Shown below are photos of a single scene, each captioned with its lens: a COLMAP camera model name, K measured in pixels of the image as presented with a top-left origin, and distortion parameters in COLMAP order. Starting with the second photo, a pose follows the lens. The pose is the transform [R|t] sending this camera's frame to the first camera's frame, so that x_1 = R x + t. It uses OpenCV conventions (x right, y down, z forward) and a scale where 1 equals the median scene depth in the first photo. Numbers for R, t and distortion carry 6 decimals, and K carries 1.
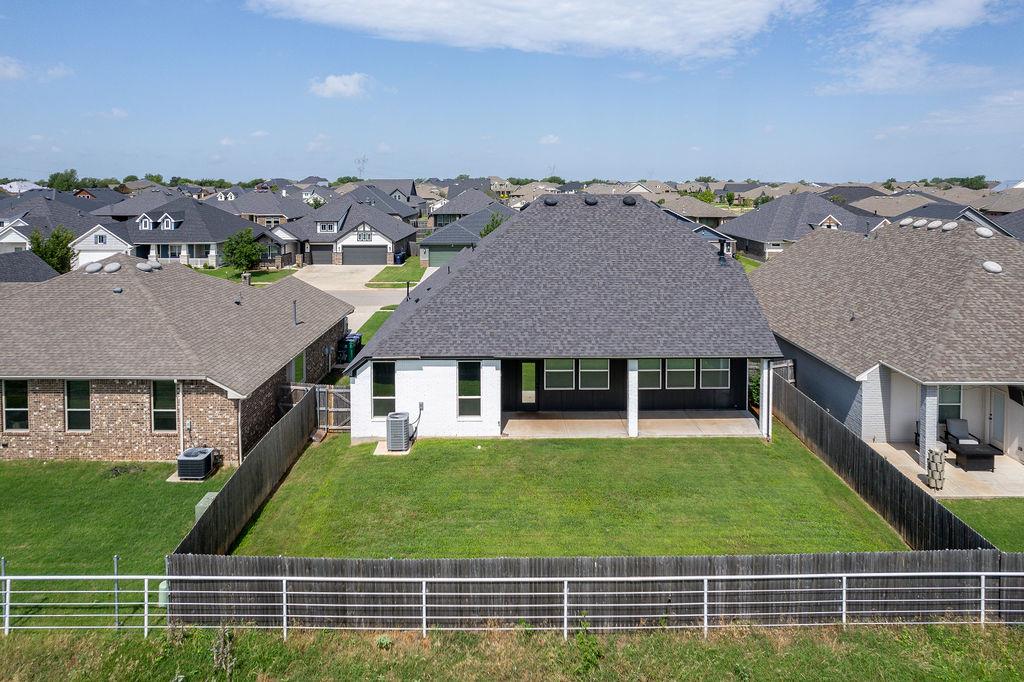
lens RADIAL K [[644.8, 0, 505.4], [0, 644.8, 352.6], [0, 0, 1]] dist [-0.066771, 0.051980]
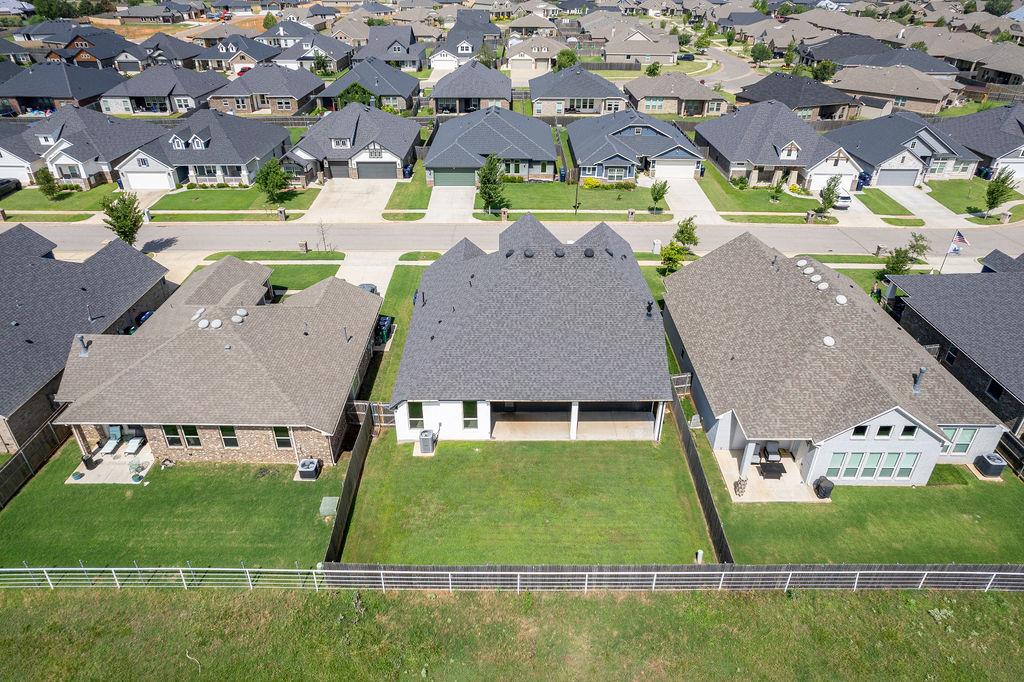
lens RADIAL K [[647.6, 0, 512.5], [0, 647.6, 353.7], [0, 0, 1]] dist [-0.077722, 0.075265]
pose [[0.999967, 0.007991, 0.001431, 0.043995], [-0.007668, 0.871837, 0.489735, -0.847261], [0.002666, -0.489730, 0.871870, -0.302348]]
